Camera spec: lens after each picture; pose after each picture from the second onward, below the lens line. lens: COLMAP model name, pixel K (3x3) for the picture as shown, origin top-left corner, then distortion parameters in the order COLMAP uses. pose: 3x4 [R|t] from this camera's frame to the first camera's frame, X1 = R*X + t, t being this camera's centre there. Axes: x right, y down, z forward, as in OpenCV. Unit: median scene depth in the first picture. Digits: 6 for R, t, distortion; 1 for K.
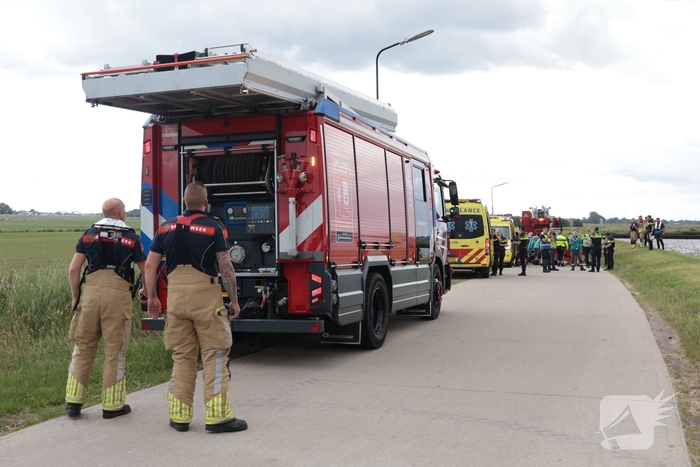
lens RADIAL K [[931.7, 0, 350.0], [0, 931.7, 233.5], [0, 0, 1]] dist [-0.011477, -0.008165]
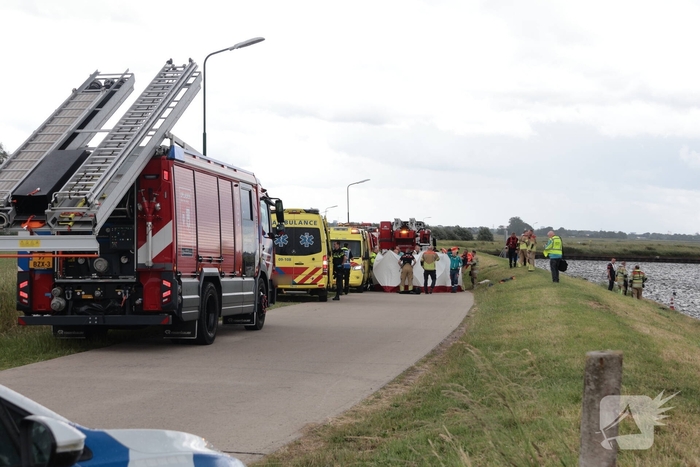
lens RADIAL K [[3530.0, 0, 350.0], [0, 3530.0, 233.5], [0, 0, 1]] dist [1.738662, 0.616594]
pose [[0.994650, 0.015712, 0.102096, -0.226150], [-0.015684, 0.999876, -0.001078, -0.016260], [-0.102100, -0.000529, 0.994774, -3.115859]]
